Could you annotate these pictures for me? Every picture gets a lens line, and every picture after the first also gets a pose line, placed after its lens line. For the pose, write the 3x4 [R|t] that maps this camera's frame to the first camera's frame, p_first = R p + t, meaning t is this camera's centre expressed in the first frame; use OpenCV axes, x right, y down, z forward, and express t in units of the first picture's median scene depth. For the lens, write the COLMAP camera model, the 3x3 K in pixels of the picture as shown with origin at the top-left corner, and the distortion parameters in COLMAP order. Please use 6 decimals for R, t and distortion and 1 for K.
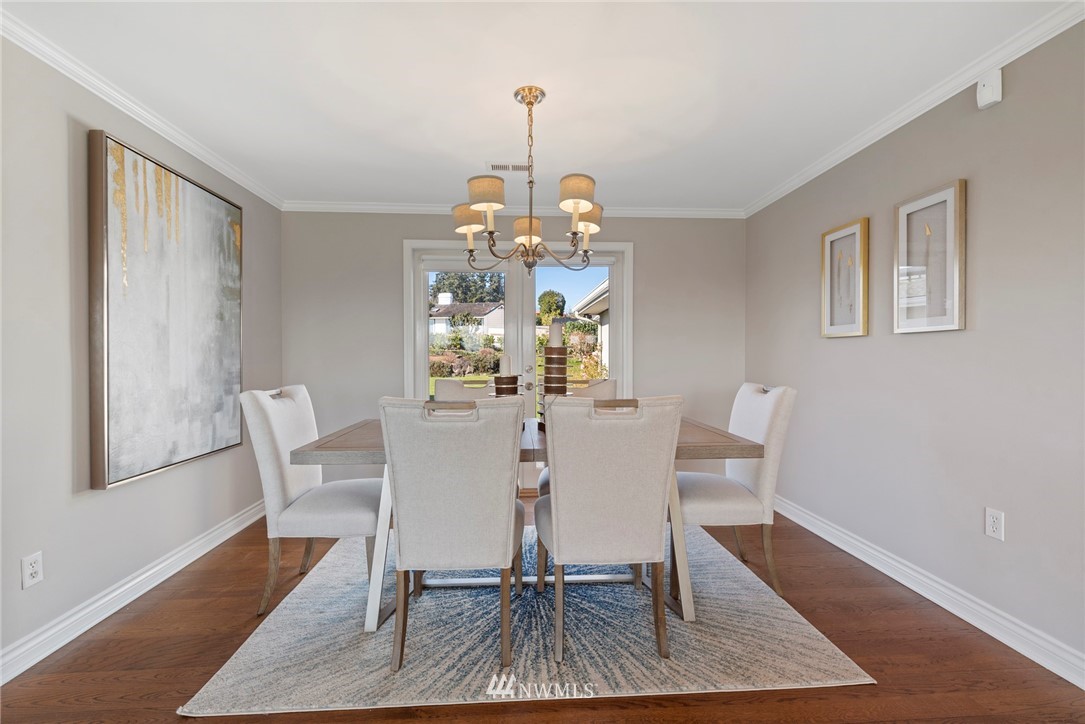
lens RADIAL K [[496.6, 0, 546.8], [0, 496.6, 362.3], [0, 0, 1]] dist [0.006087, 0.000240]
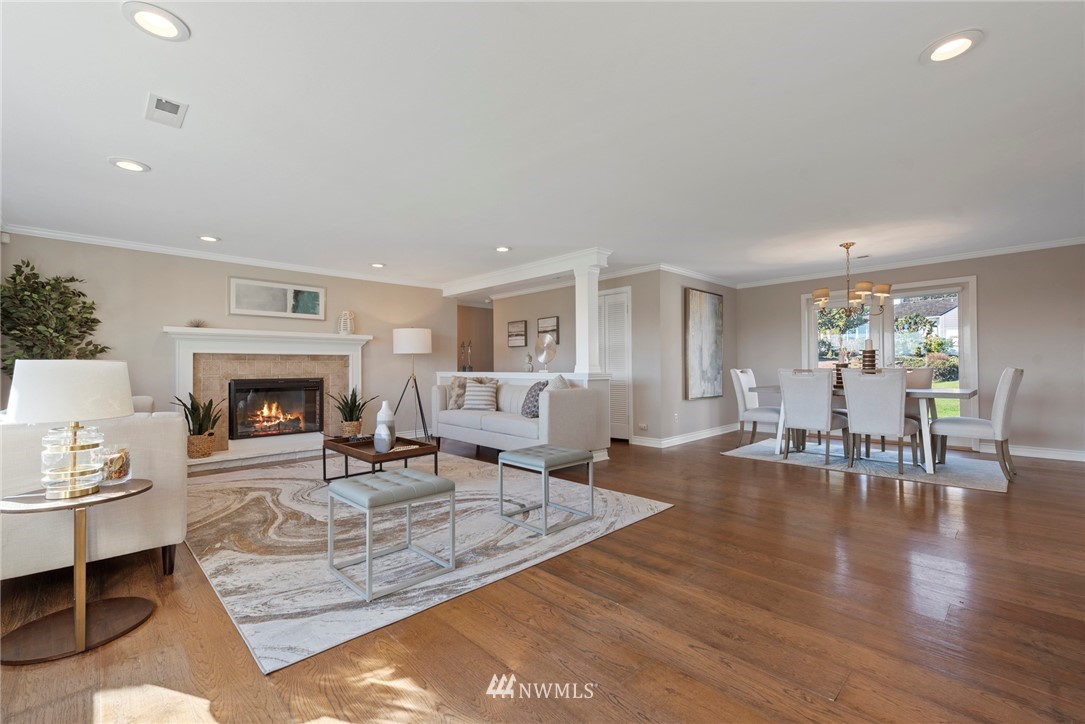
lens RADIAL K [[439.3, 0, 544.5], [0, 439.3, 365.1], [0, 0, 1]] dist [0.004429, -0.001800]
pose [[0.648651, -0.008902, -0.761034, 0.455096], [-0.000018, 0.999931, -0.011713, 0.046274], [0.761086, 0.007611, 0.648607, -1.068527]]
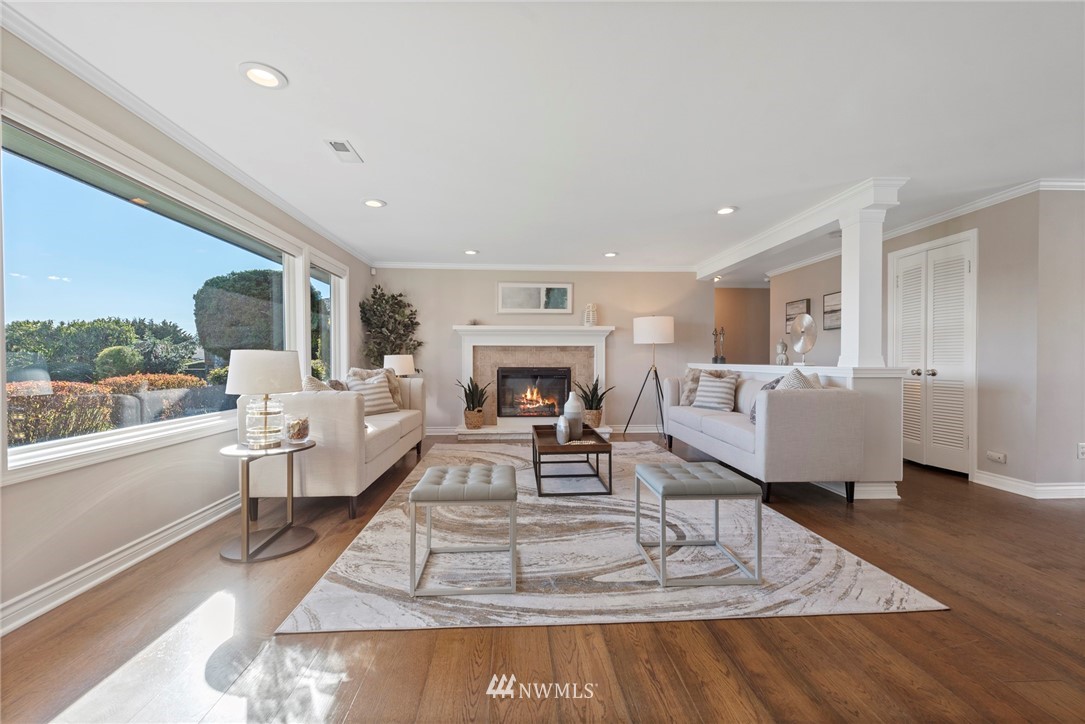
lens RADIAL K [[439.3, 0, 553.0], [0, 439.3, 363.1], [0, 0, 1]] dist [0.004429, -0.001800]
pose [[0.013131, 0.007024, -0.999889, 0.426811], [-0.009813, 0.999928, 0.006895, 0.046095], [0.999866, 0.009721, 0.013199, -0.707378]]
